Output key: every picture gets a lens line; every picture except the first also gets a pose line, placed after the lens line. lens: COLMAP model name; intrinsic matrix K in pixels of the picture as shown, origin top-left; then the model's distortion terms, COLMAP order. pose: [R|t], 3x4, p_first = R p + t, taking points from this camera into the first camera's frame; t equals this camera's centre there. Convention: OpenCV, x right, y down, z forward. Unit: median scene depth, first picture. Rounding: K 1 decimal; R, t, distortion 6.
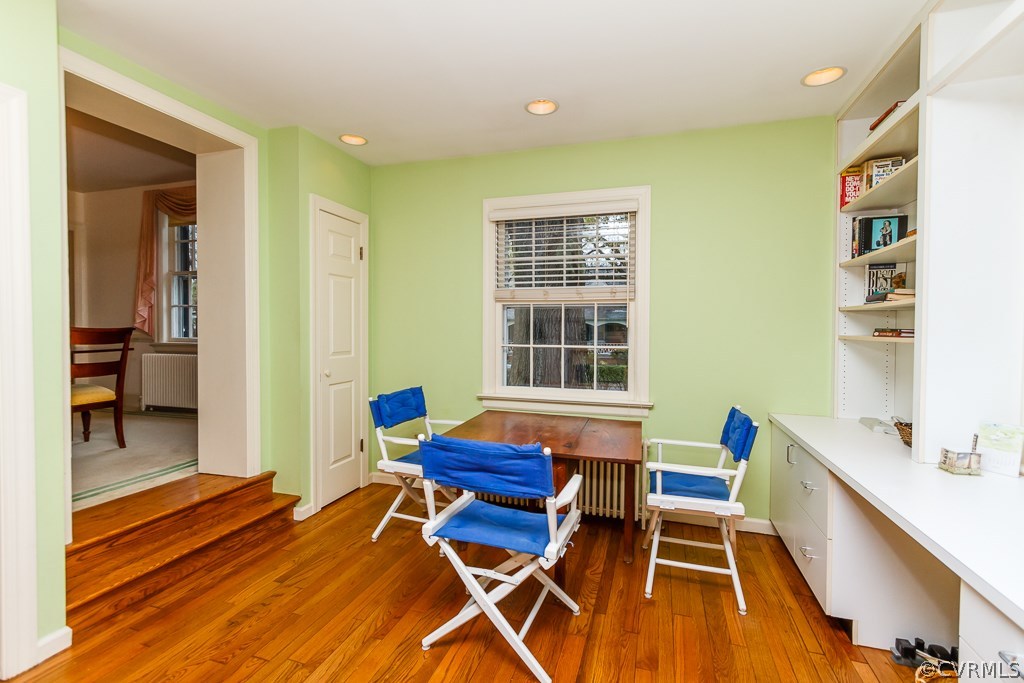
lens RADIAL K [[473.7, 0, 512.1], [0, 473.7, 337.9], [0, 0, 1]] dist [0.000514, 0.000183]
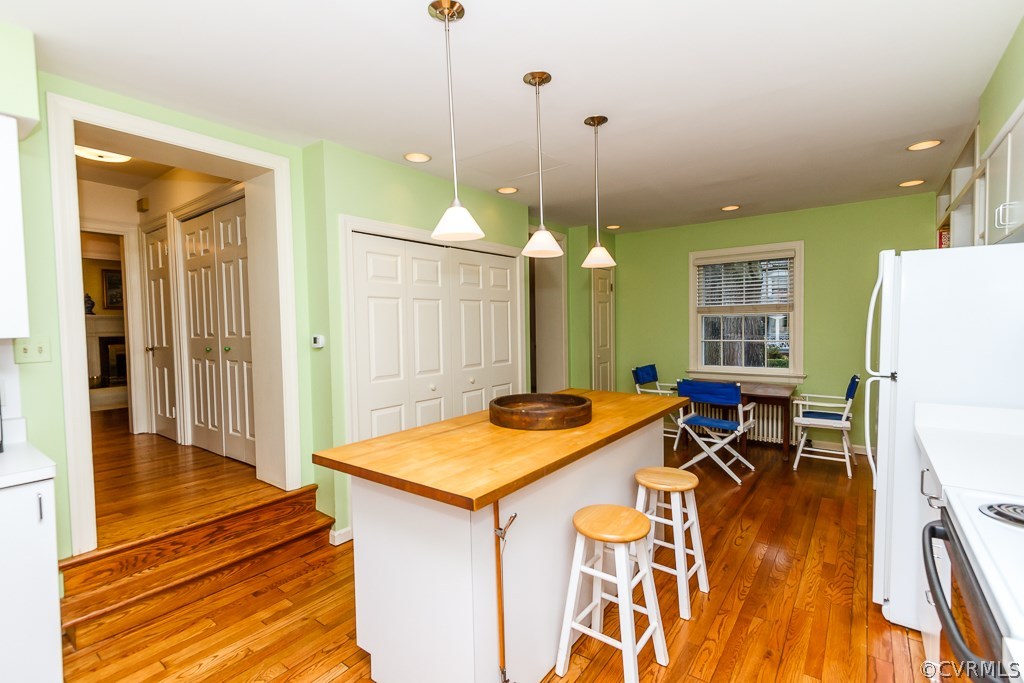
lens RADIAL K [[473.7, 0, 504.2], [0, 473.7, 346.2], [0, 0, 1]] dist [0.000514, 0.000183]
pose [[0.939409, -0.006778, -0.342732, -0.129313], [0.016198, 0.999565, 0.024629, -0.019242], [0.342416, -0.028689, 0.939110, -0.976634]]
